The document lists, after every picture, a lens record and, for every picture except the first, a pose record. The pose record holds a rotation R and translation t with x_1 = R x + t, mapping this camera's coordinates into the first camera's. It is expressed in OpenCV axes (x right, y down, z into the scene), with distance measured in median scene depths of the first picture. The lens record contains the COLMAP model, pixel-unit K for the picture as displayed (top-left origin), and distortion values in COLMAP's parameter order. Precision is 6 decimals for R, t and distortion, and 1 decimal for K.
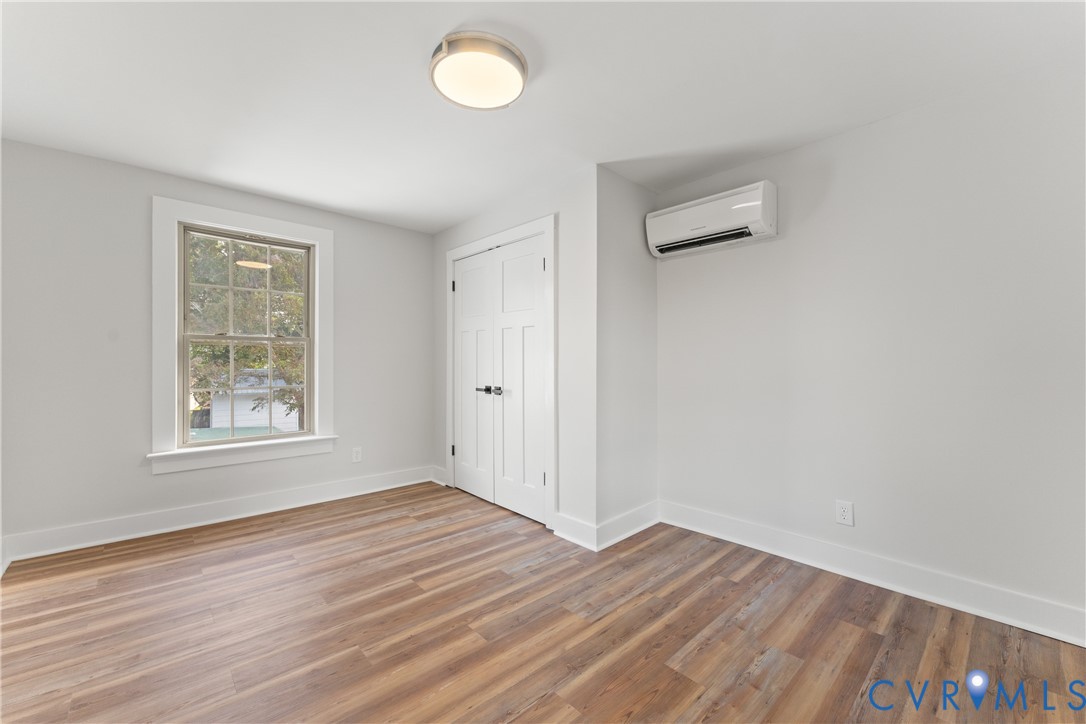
lens RADIAL K [[436.5, 0, 543.0], [0, 436.5, 362.0], [0, 0, 1]] dist [0.001622, 0.000402]
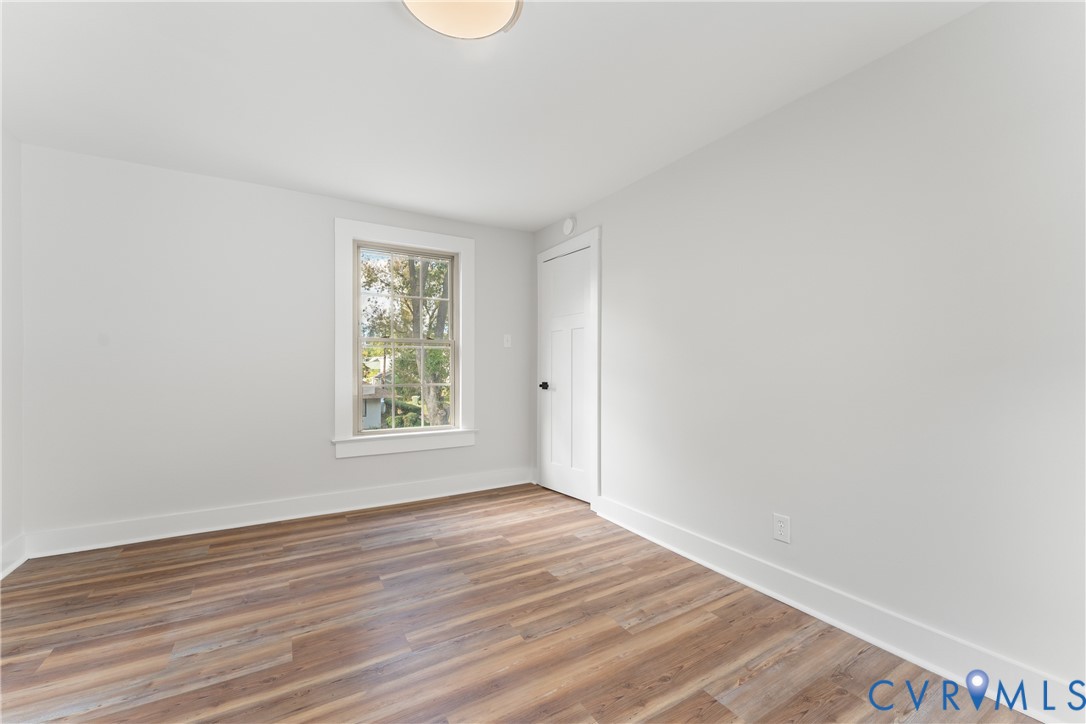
lens RADIAL K [[456.9, 0, 543.0], [0, 456.9, 362.0], [0, 0, 1]] dist [0.000678, 0.000244]
pose [[-0.978533, -0.004160, 0.206050, -0.385138], [-0.005531, 0.999966, -0.006077, 0.005139], [-0.206018, -0.007086, -0.978523, 1.472307]]
